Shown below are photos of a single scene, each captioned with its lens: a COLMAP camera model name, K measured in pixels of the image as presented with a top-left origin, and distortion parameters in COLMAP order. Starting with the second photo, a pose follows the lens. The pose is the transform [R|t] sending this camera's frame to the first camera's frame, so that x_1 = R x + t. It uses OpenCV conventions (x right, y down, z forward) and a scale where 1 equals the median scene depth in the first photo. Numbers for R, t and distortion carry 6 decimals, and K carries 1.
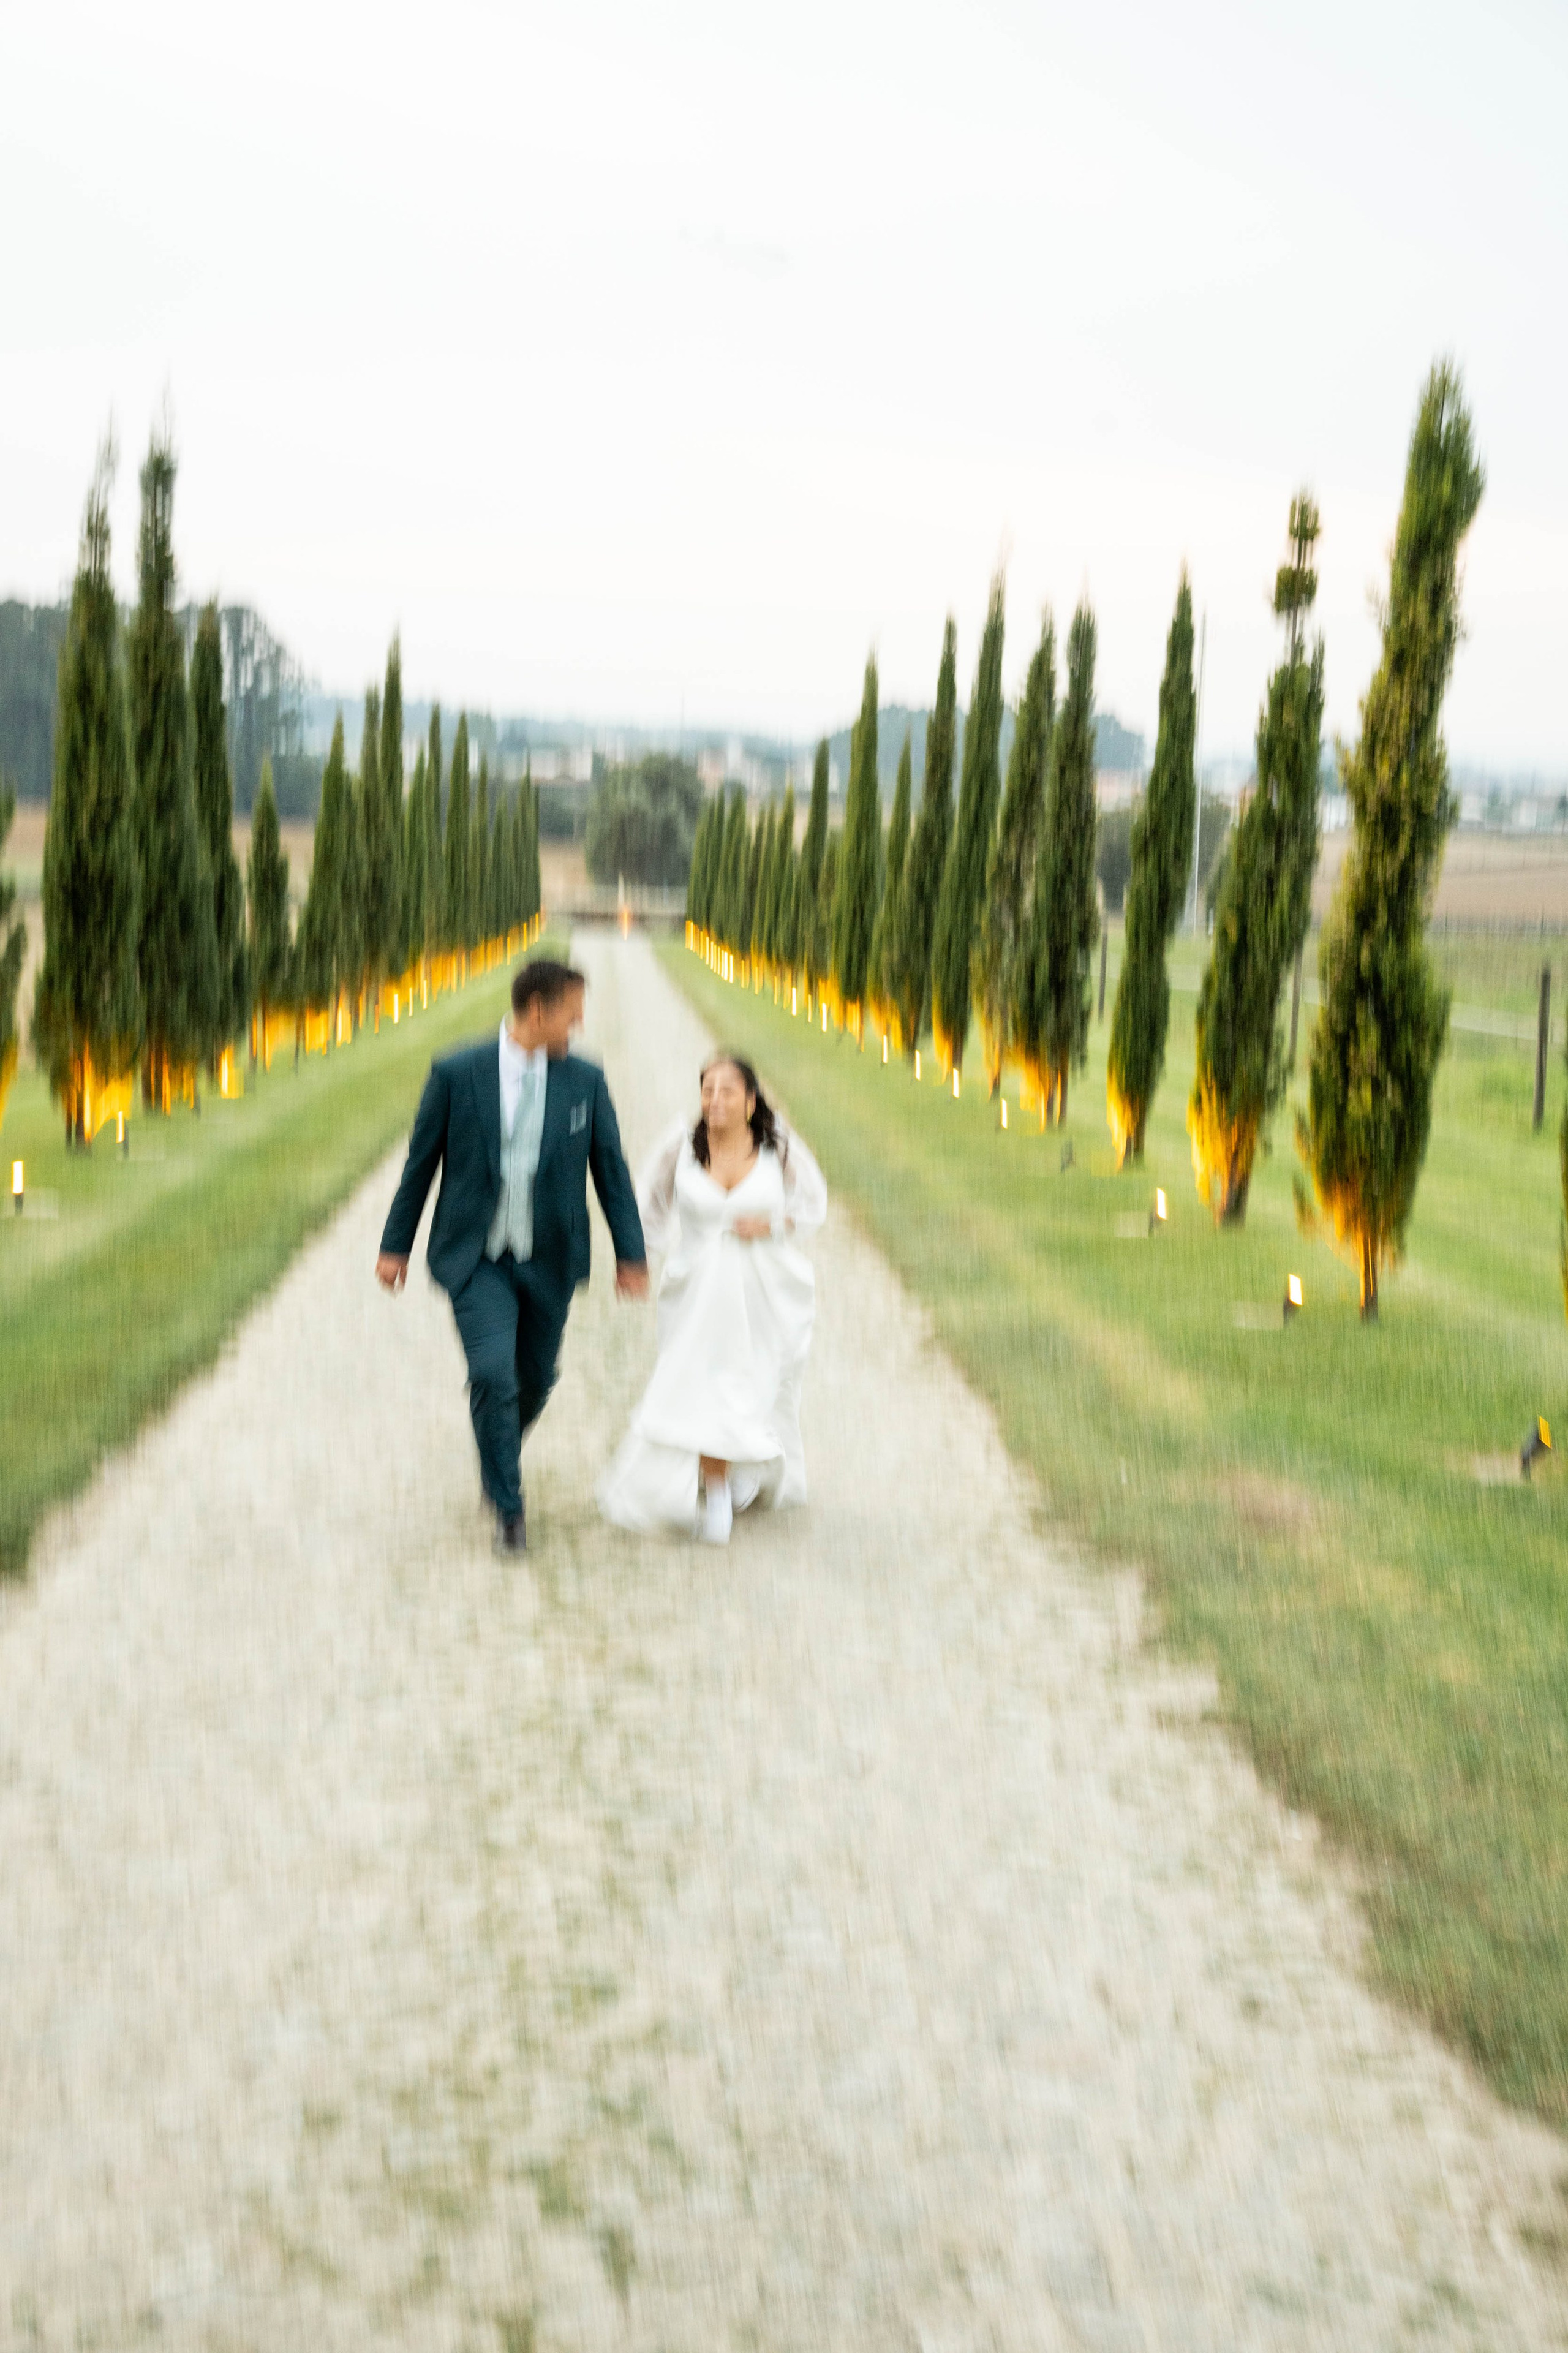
lens RADIAL K [[2914.6, 0, 818.6], [0, 2914.6, 1180.6], [0, 0, 1]] dist [0.155181, -0.261373]
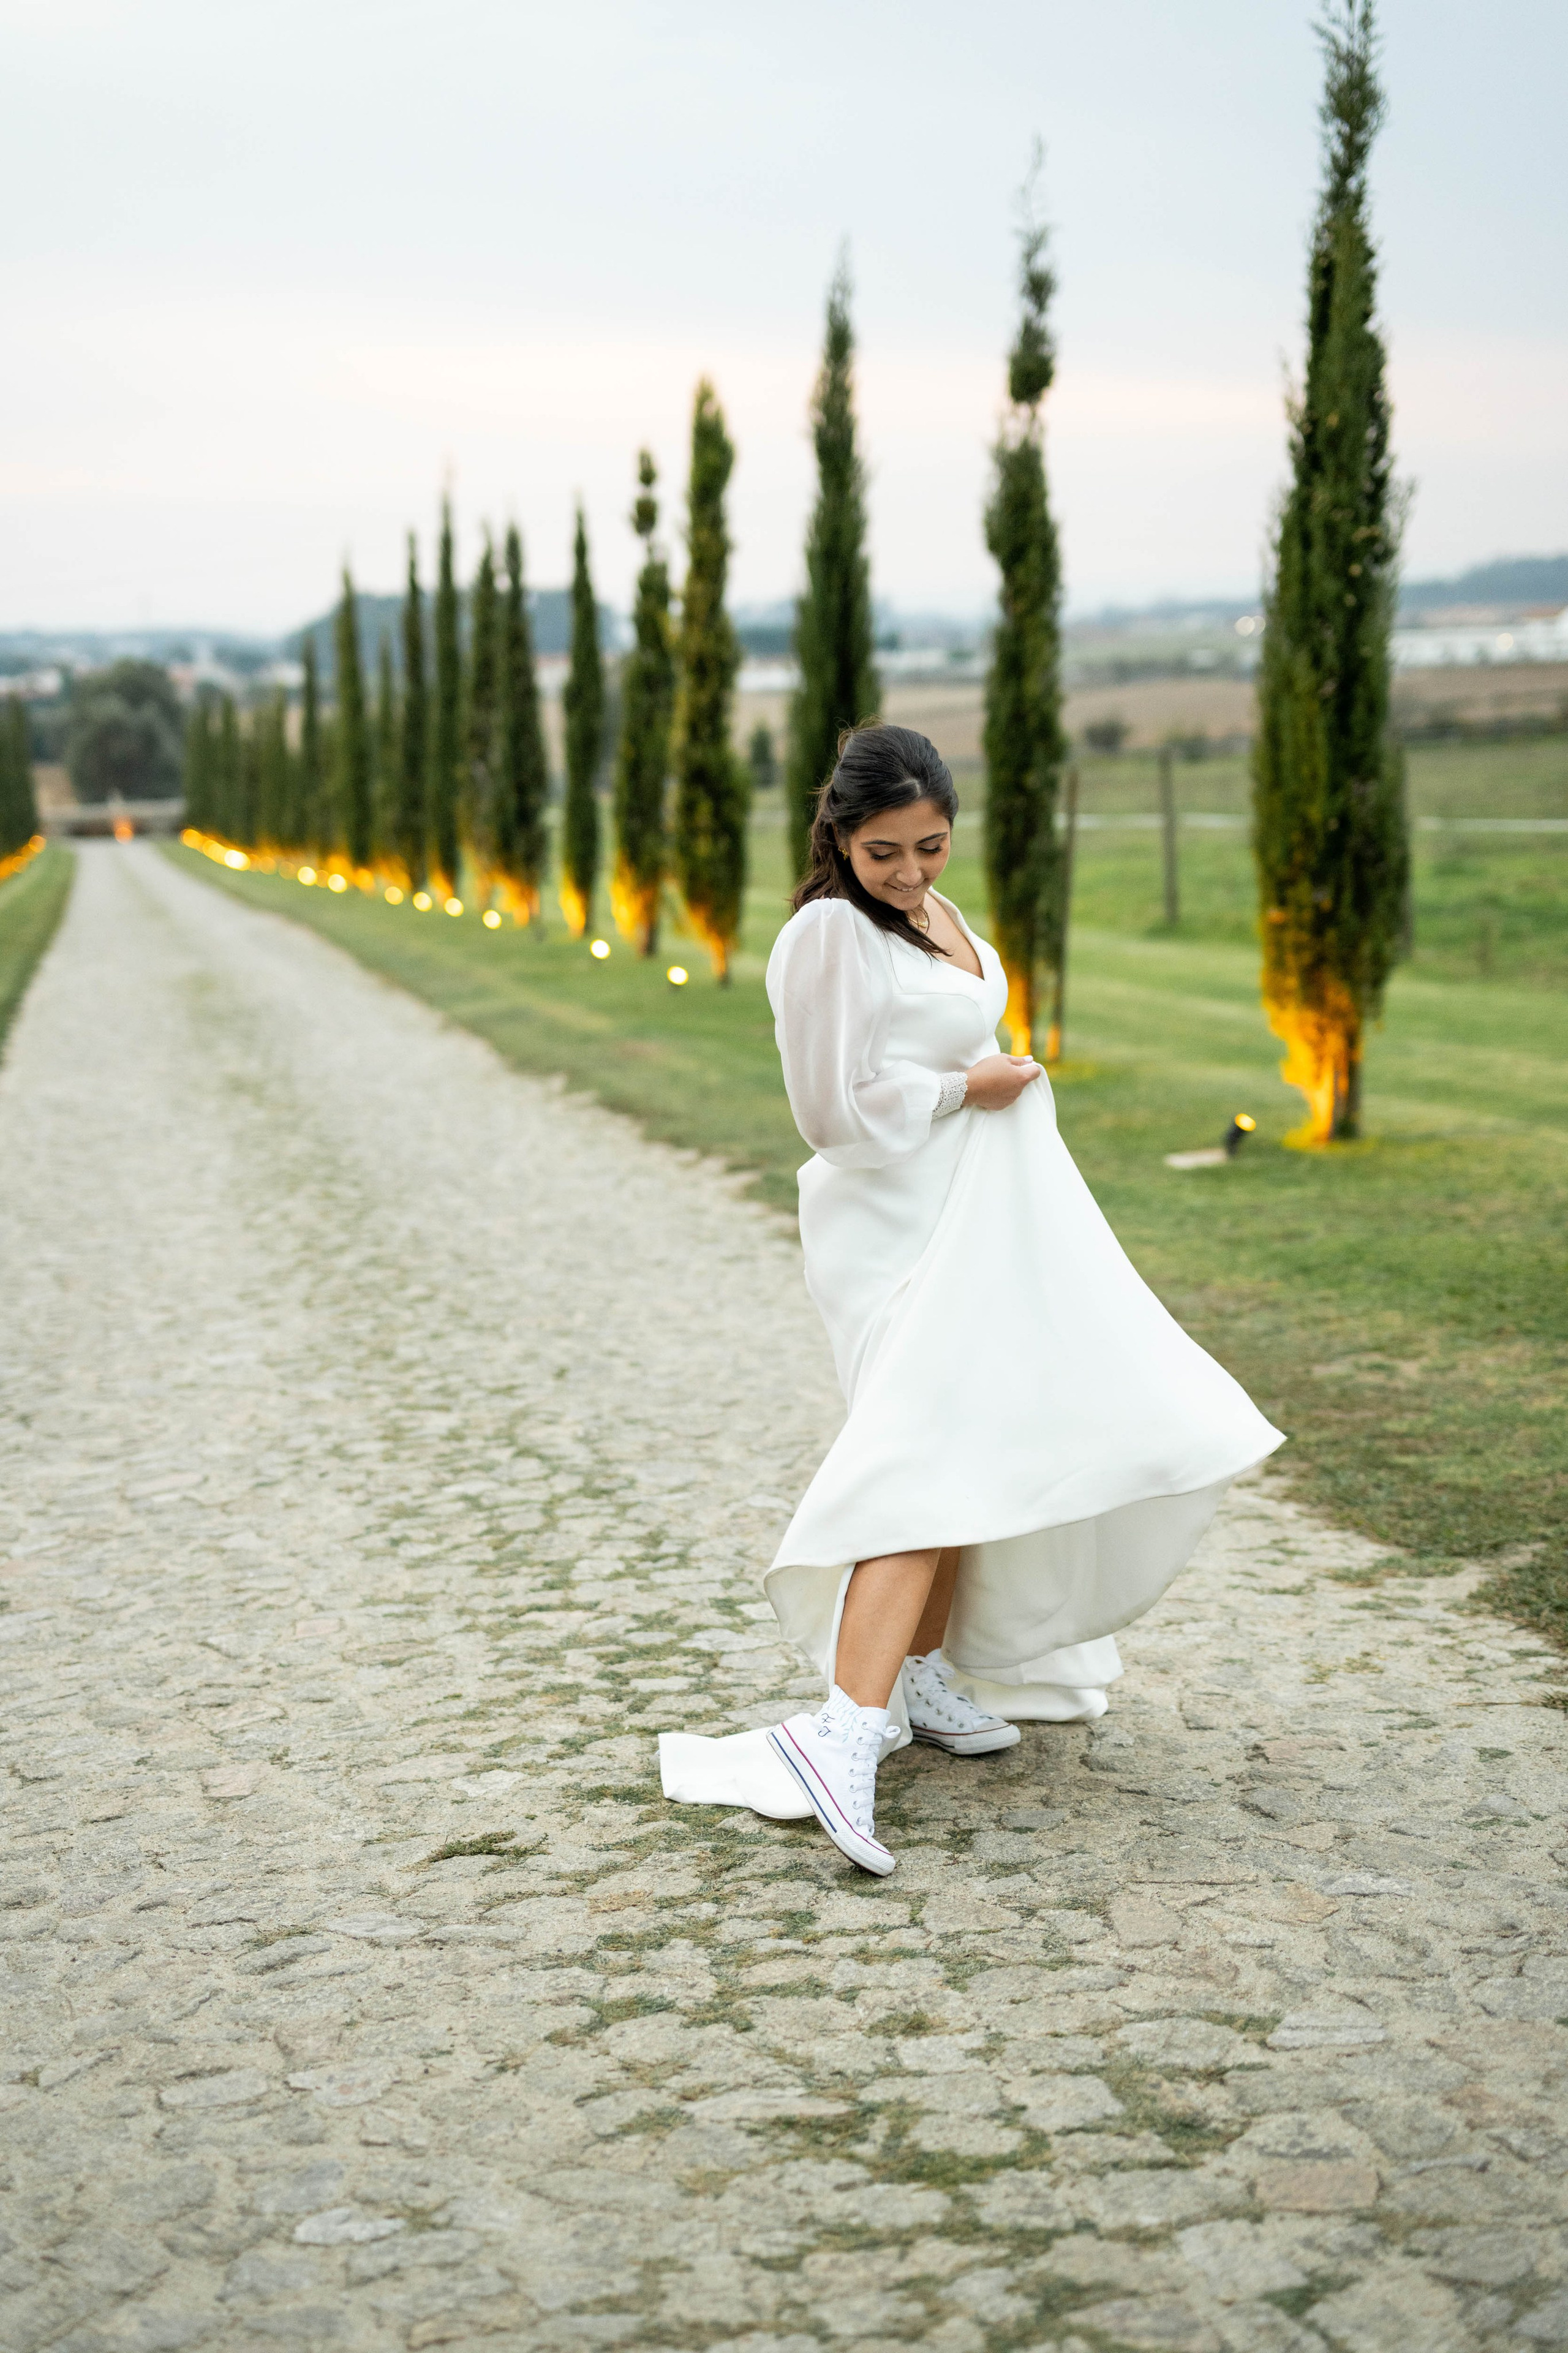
lens RADIAL K [[3255.6, 0, 723.1], [0, 3255.6, 1185.3], [0, 0, 1]] dist [0.152644, -0.067951]
pose [[0.987994, -0.099056, 0.118555, -0.025085], [0.096425, 0.994954, 0.027743, 0.086286], [-0.120705, -0.015978, 0.992560, -0.608731]]
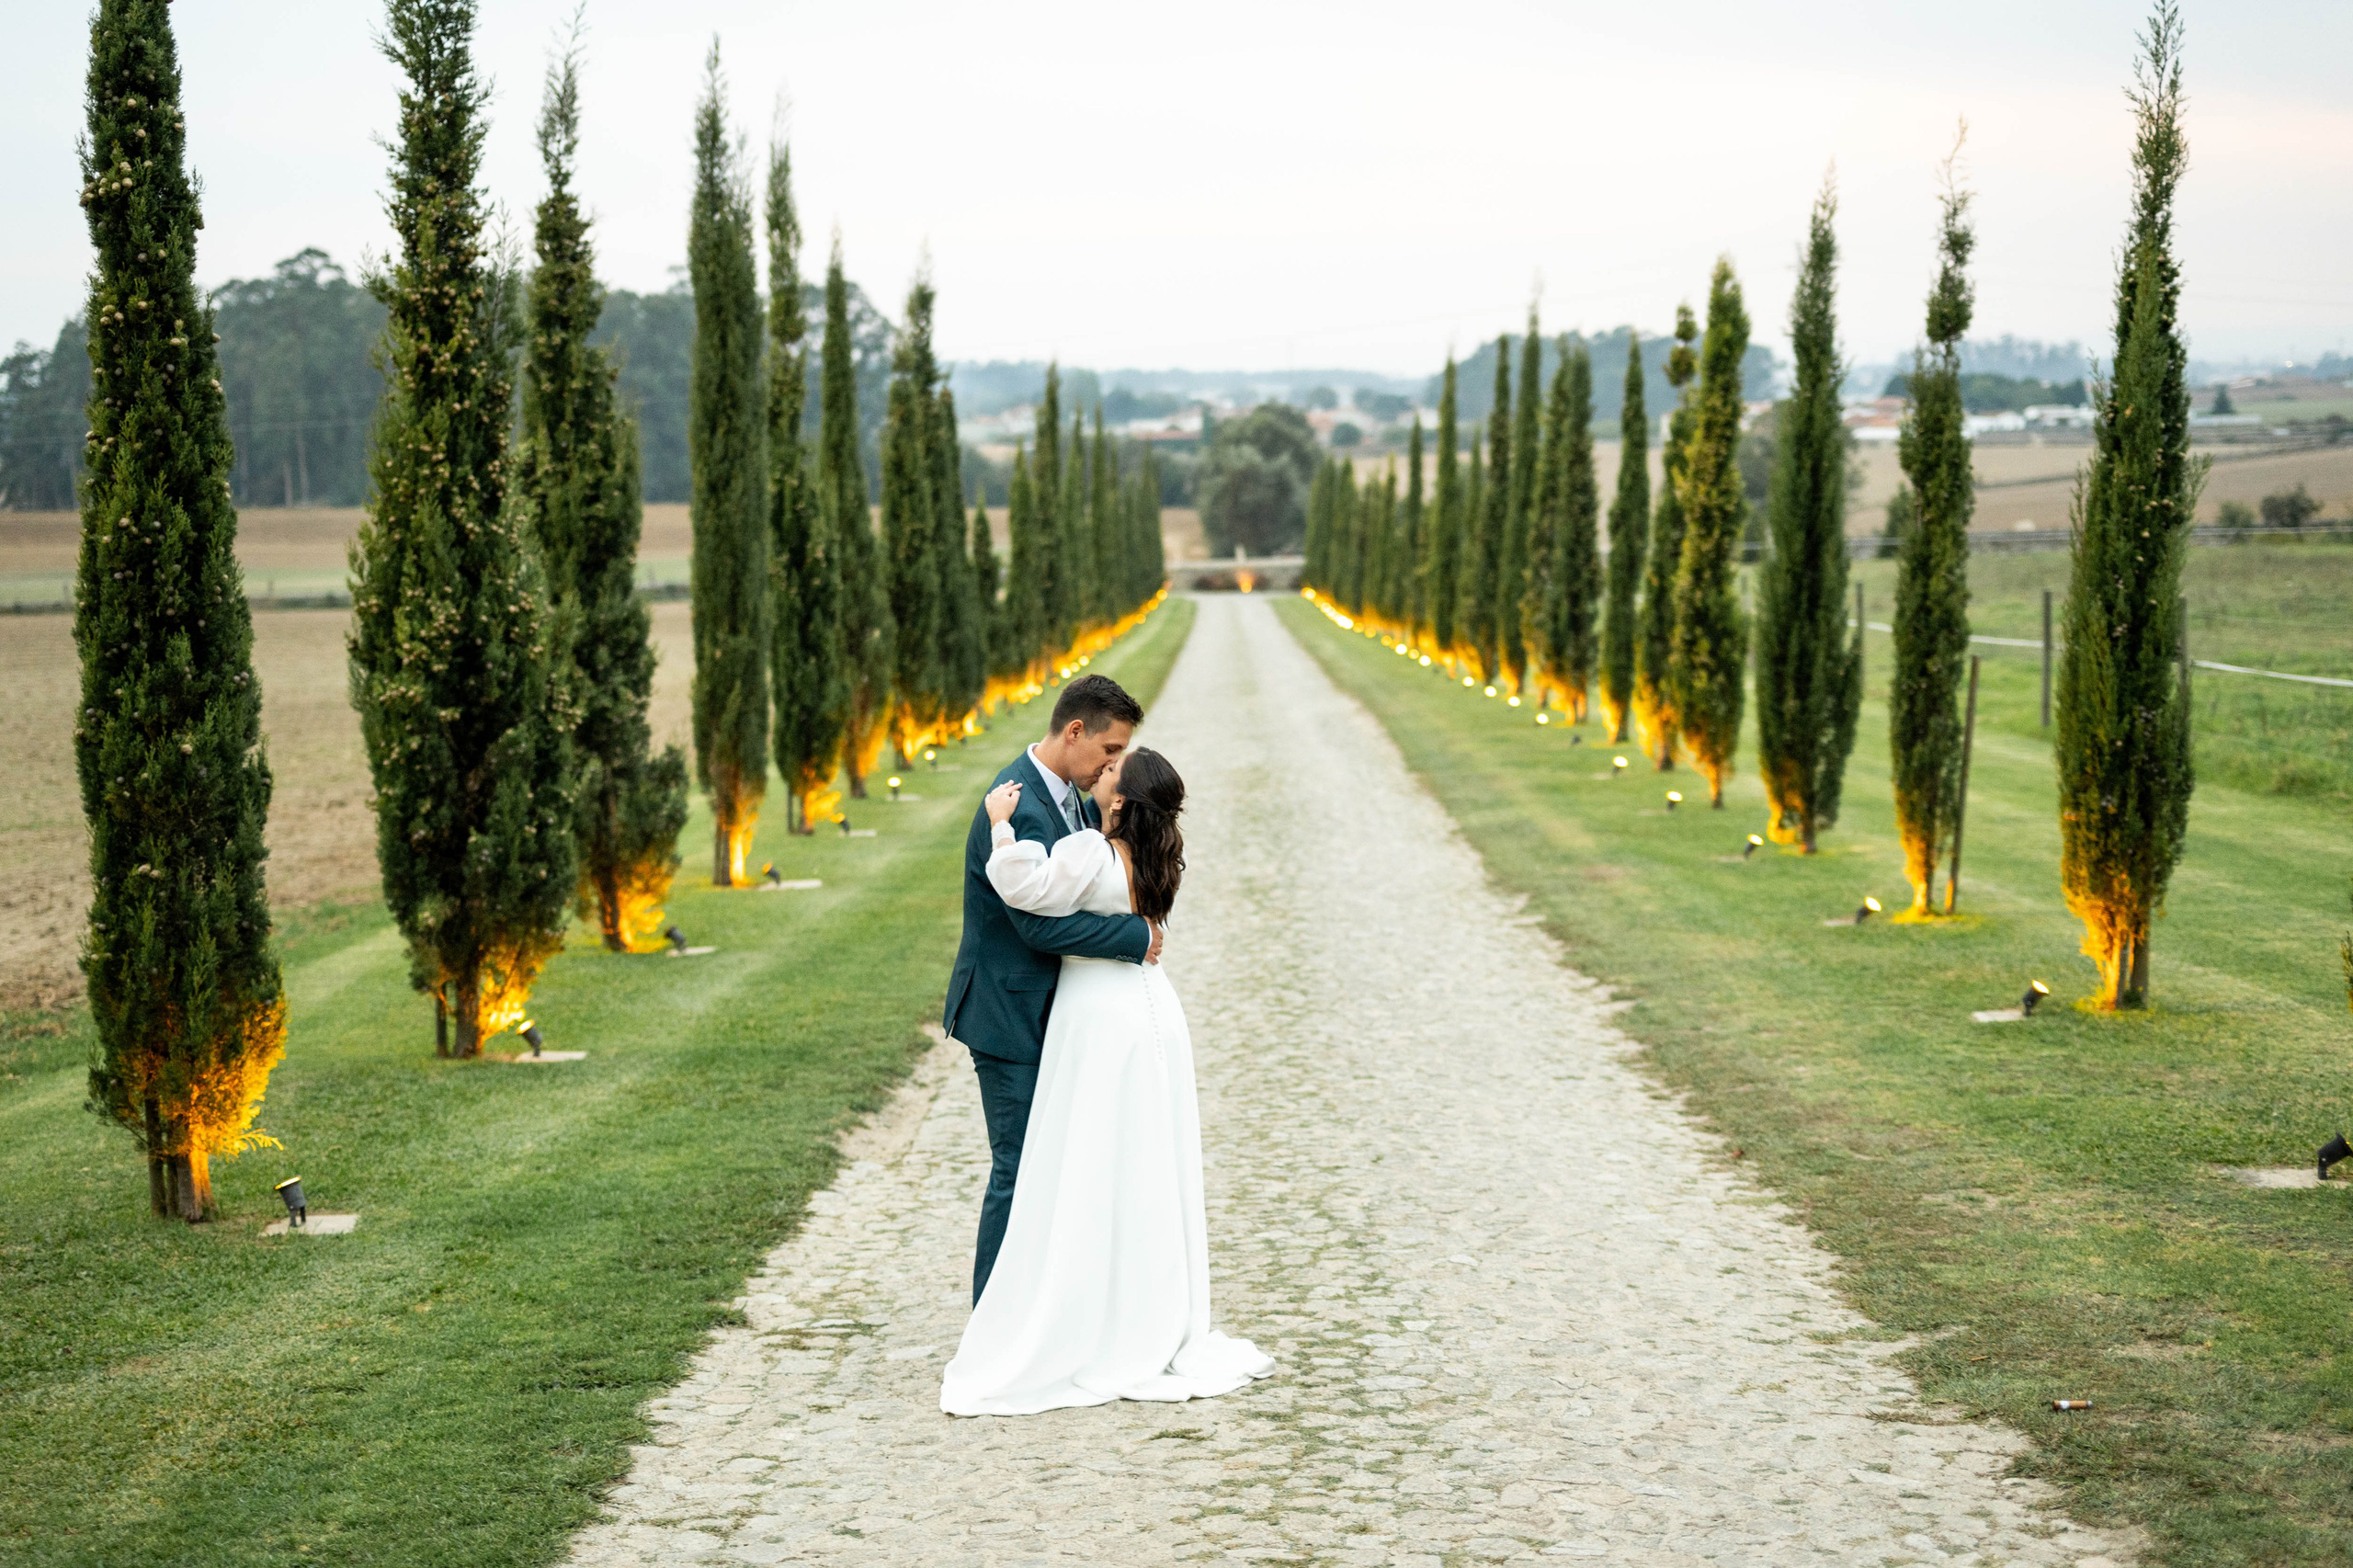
lens RADIAL K [[3528.6, 0, 1100.5], [0, 3528.6, 810.3], [0, 0, 1]] dist [0.198187, -0.463776]
pose [[0.993148, -0.049330, -0.105945, 0.041569], [0.047226, 0.998636, -0.022276, 0.063403], [0.106899, 0.017120, 0.994122, -0.902385]]
